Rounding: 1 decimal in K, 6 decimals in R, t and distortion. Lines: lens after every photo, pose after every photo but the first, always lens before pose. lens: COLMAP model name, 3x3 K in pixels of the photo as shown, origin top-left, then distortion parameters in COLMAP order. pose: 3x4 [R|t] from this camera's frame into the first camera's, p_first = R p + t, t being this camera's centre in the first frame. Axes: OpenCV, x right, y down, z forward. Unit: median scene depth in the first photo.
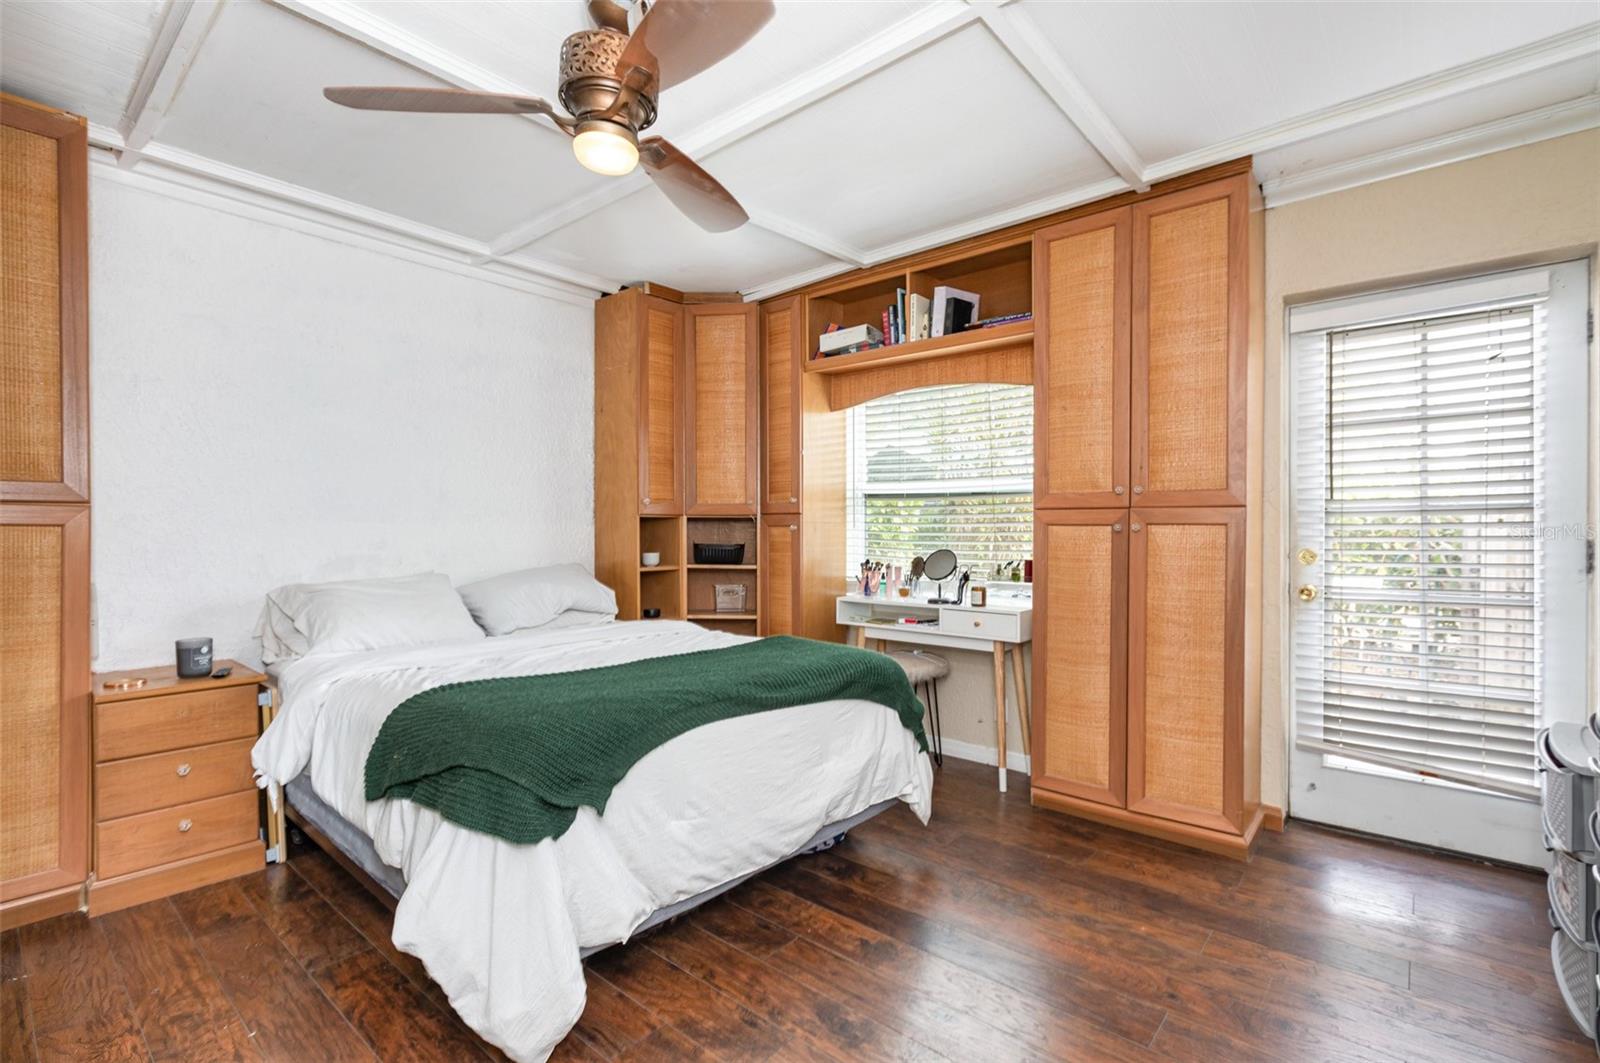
lens RADIAL K [[740.0, 0, 799.2], [0, 740.0, 530.2], [0, 0, 1]] dist [-0.003924, -0.000245]
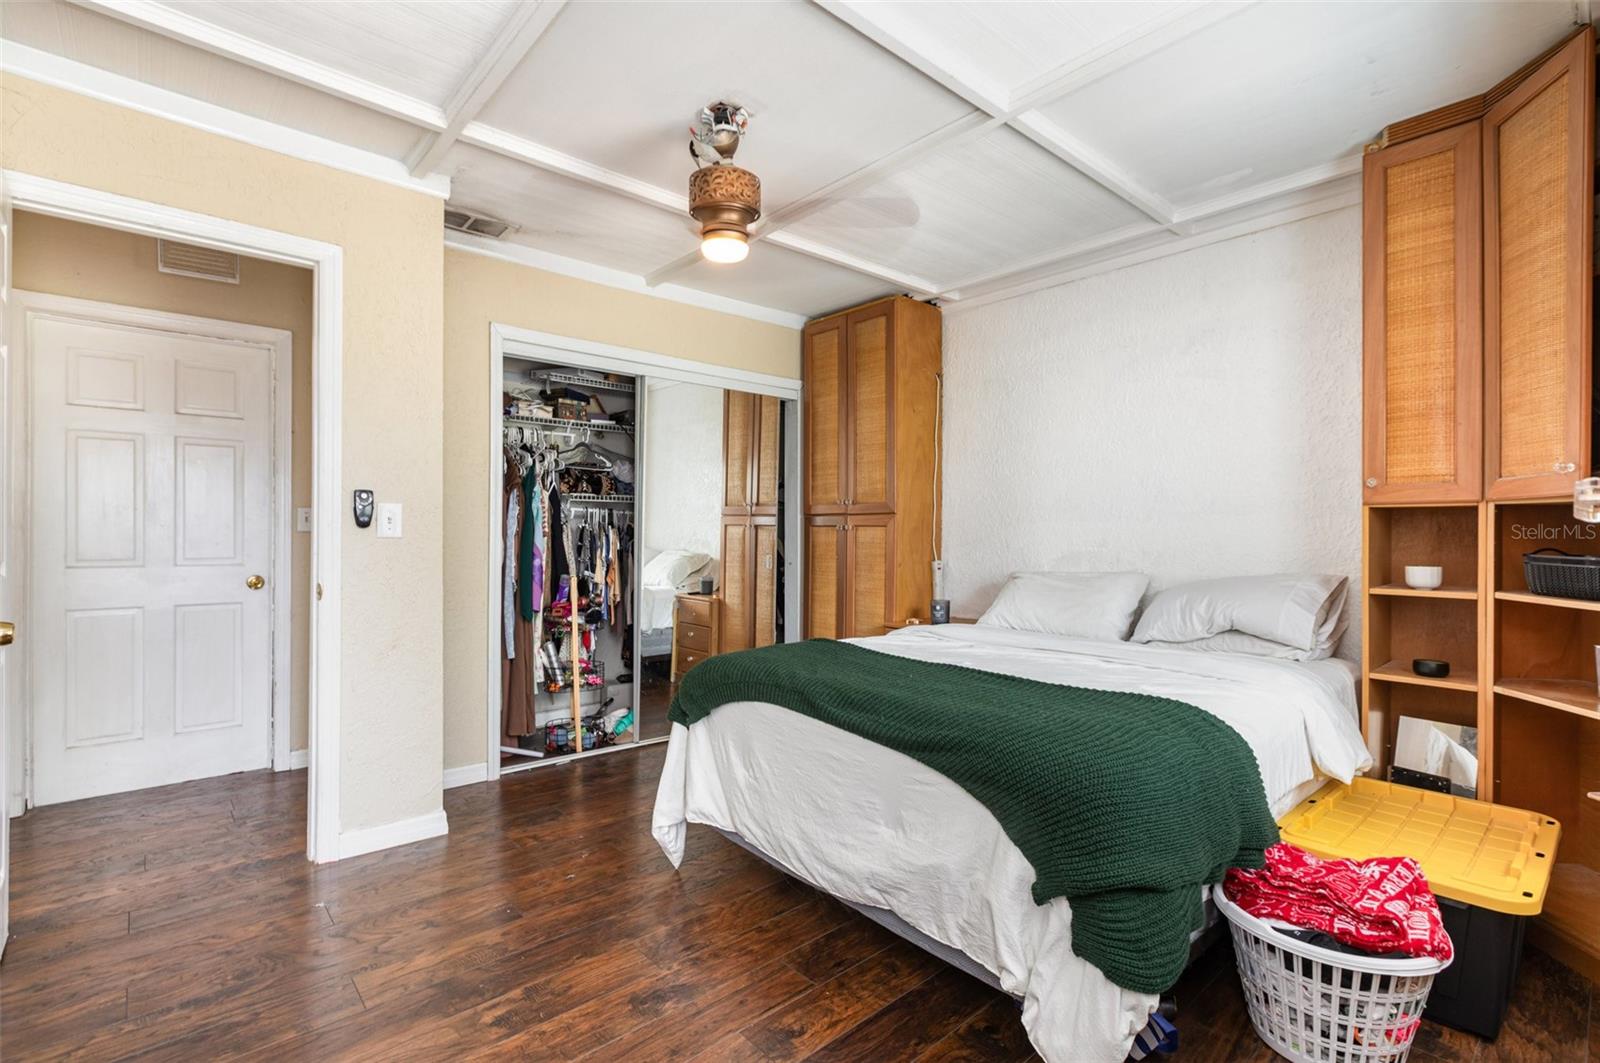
lens RADIAL K [[740.0, 0, 801.2], [0, 740.0, 531.7], [0, 0, 1]] dist [-0.003924, -0.000245]
pose [[-0.142165, 0.001628, -0.989842, 0.783224], [-0.003805, 0.999990, 0.002191, 0.003760], [0.989836, 0.004078, -0.142158, 0.985315]]
